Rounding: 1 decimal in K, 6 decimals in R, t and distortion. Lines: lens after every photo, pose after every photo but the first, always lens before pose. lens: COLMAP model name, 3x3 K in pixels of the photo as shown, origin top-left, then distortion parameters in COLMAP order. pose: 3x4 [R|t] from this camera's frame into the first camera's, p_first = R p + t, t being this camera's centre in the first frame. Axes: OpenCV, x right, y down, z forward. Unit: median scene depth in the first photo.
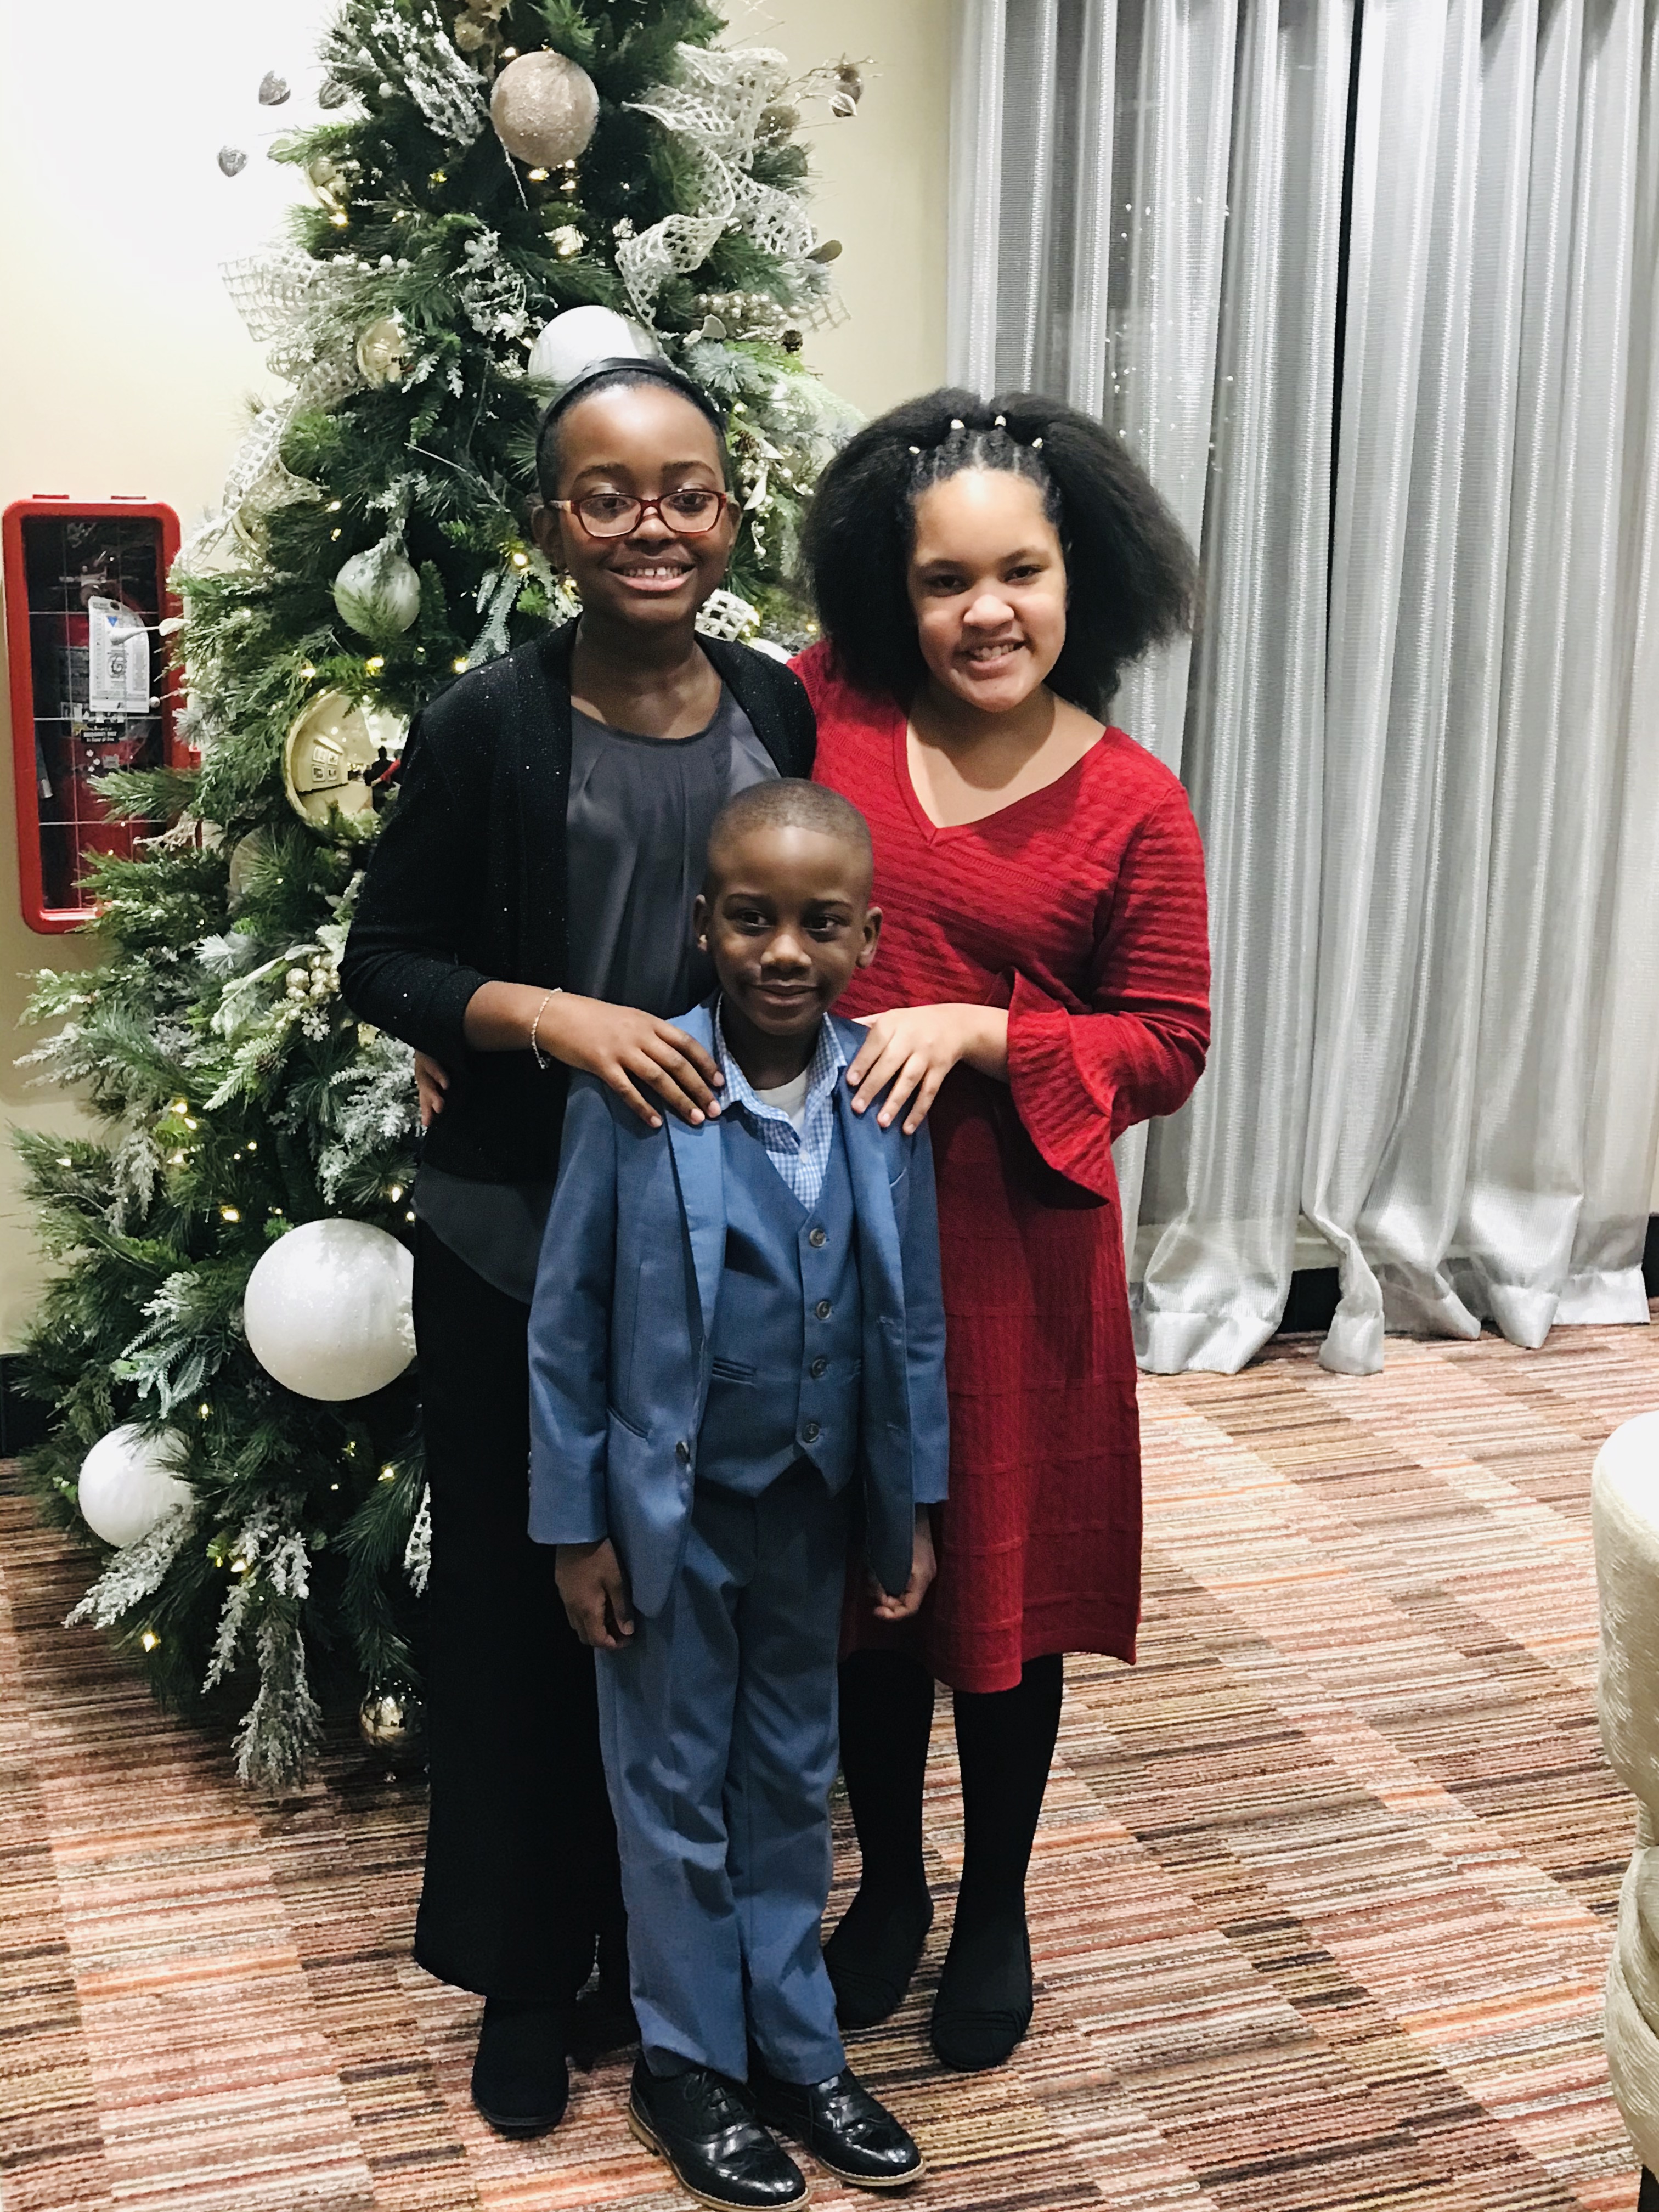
lens RADIAL K [[2835.3, 0, 843.0], [0, 2835.3, 1091.4], [0, 0, 1]] dist [0.126124, -0.440700]
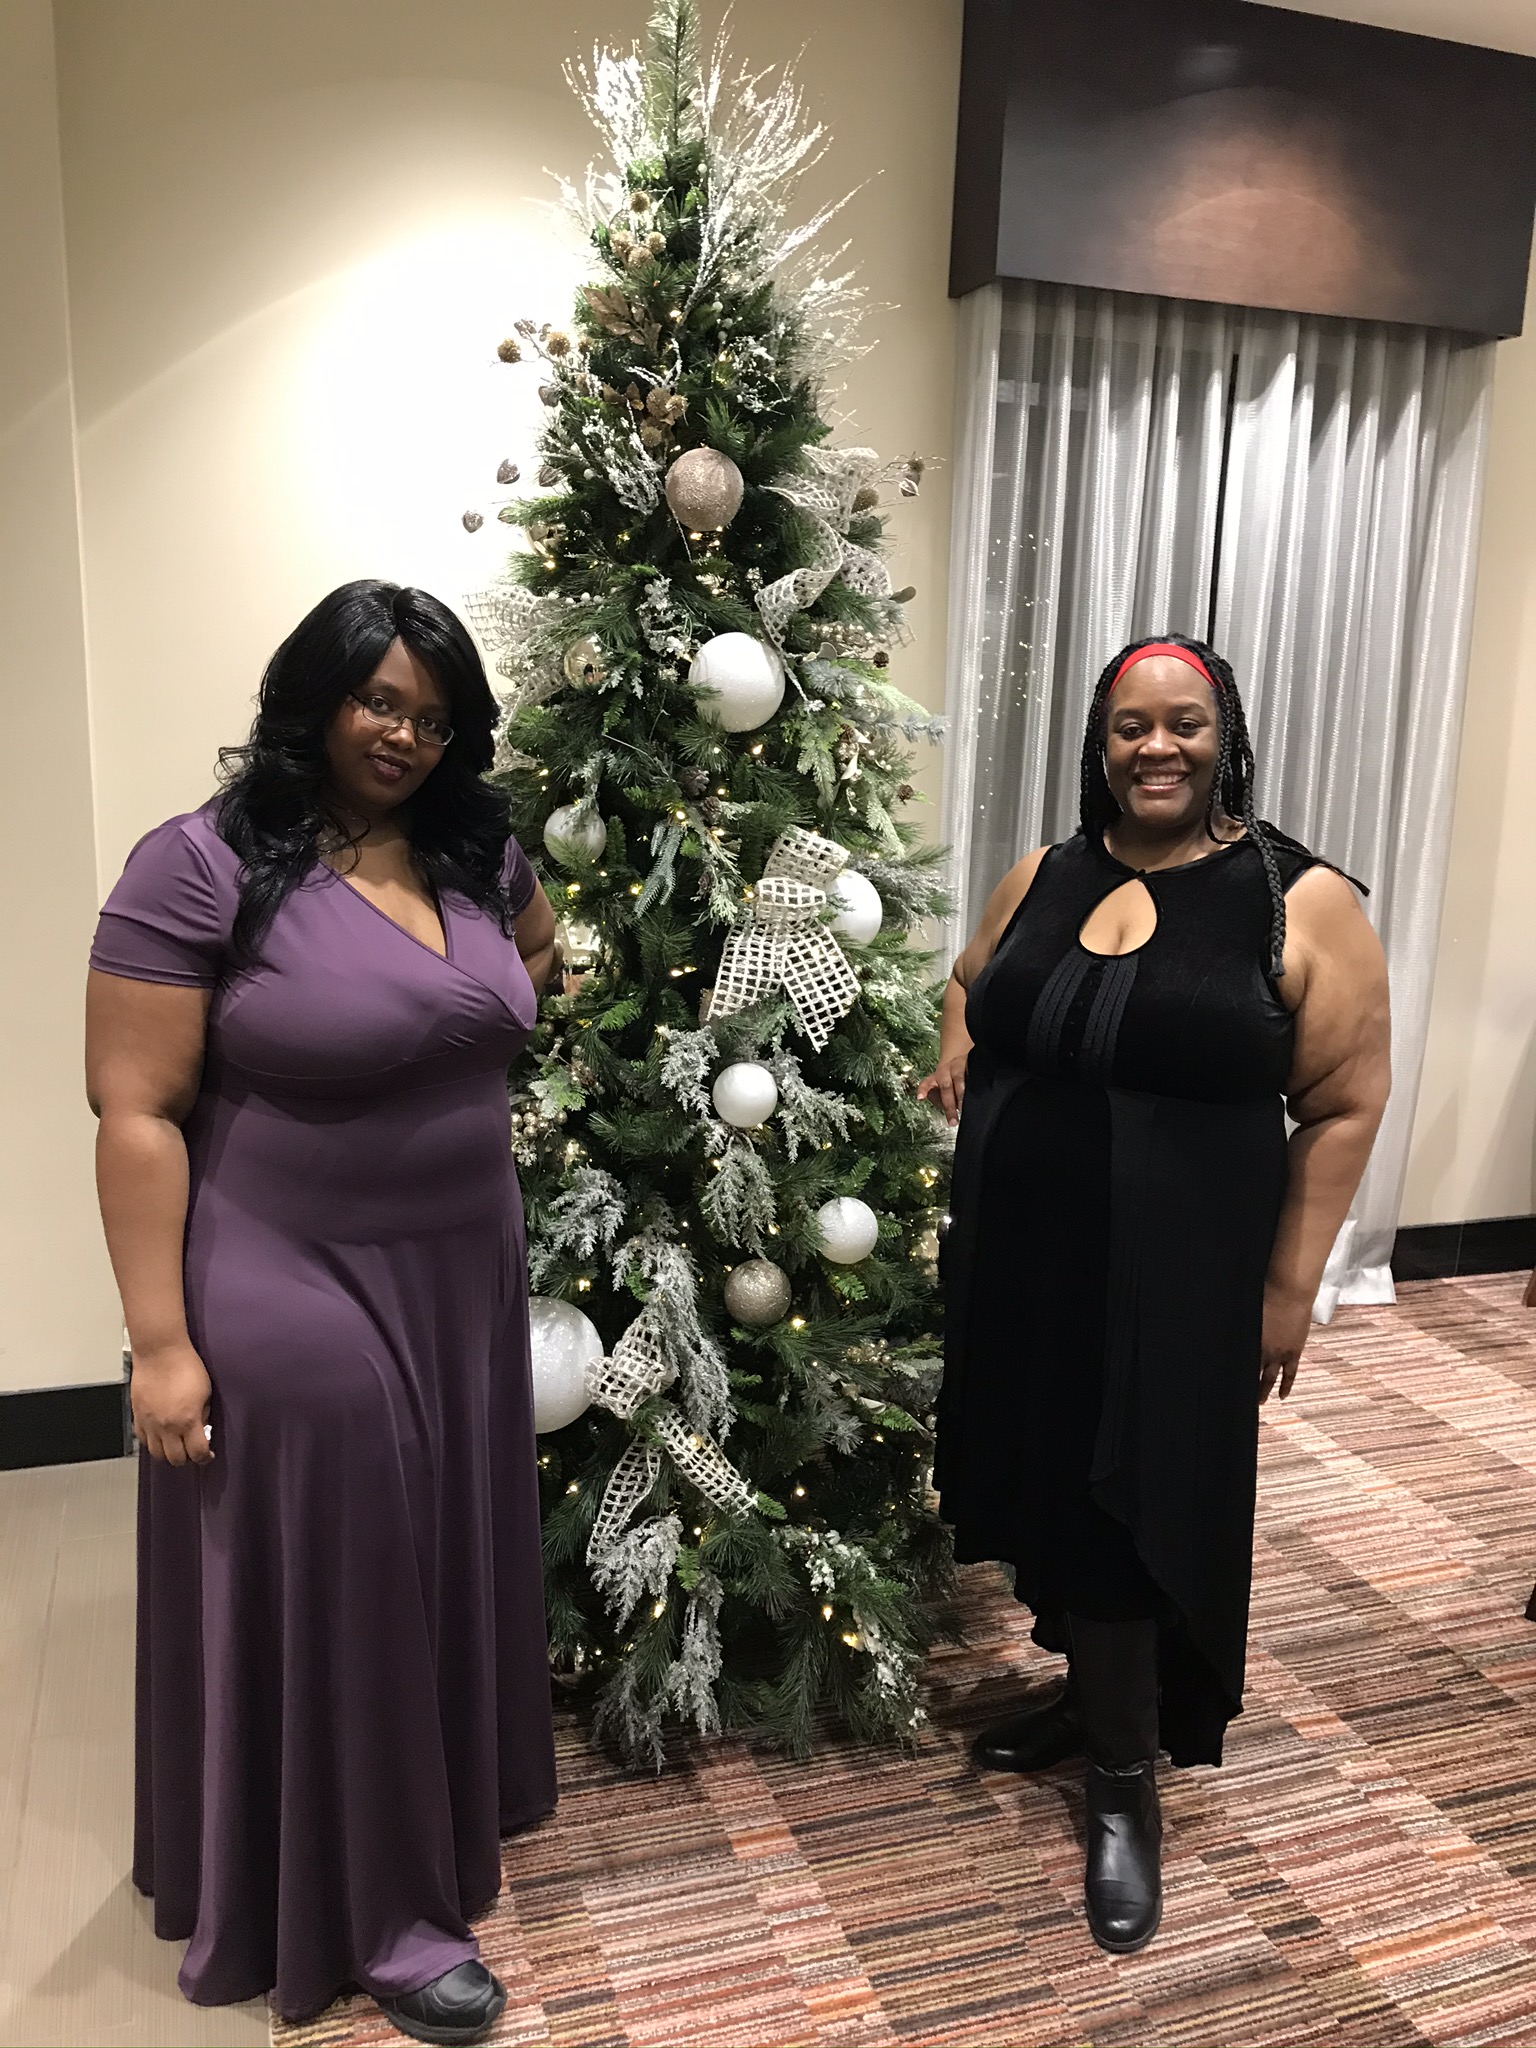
lens RADIAL K [[1670.7, 0, 781.2], [0, 1670.7, 1010.7], [0, 0, 1]] dist [0.043650, -0.035199]
pose [[0.999890, 0.014308, 0.003811, -0.066316], [-0.014229, 0.999696, -0.020154, -0.076175], [-0.004098, 0.020098, 0.999790, 0.195147]]
